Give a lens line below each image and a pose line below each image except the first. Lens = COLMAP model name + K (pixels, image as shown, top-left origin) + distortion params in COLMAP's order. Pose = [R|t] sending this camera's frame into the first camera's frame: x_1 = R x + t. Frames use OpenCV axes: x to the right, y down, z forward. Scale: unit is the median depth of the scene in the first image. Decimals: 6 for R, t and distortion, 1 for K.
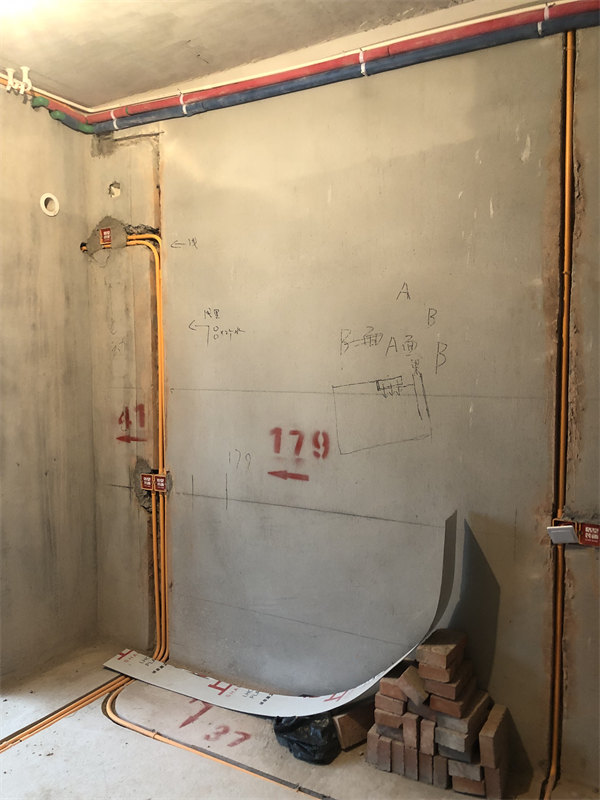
lens RADIAL K [[661.3, 0, 294.7], [0, 661.3, 406.2], [0, 0, 1]] dist [0.030749, -0.035458]
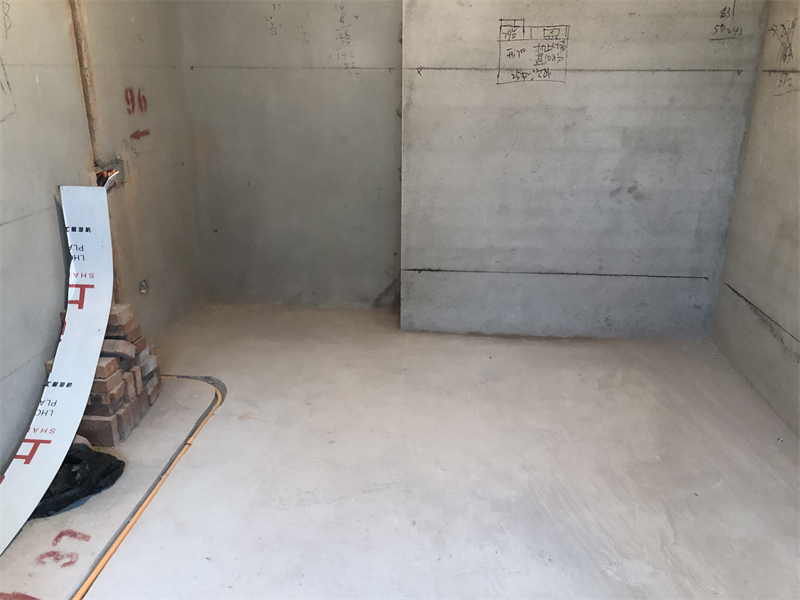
lens RADIAL K [[661.3, 0, 399.5], [0, 661.3, 300.1], [0, 0, 1]] dist [0.030749, -0.035458]
pose [[-0.441338, -0.295588, 0.847260, -0.821288], [0.060498, 0.932239, 0.356749, -0.009579], [-0.895299, 0.208705, -0.393550, 0.900029]]
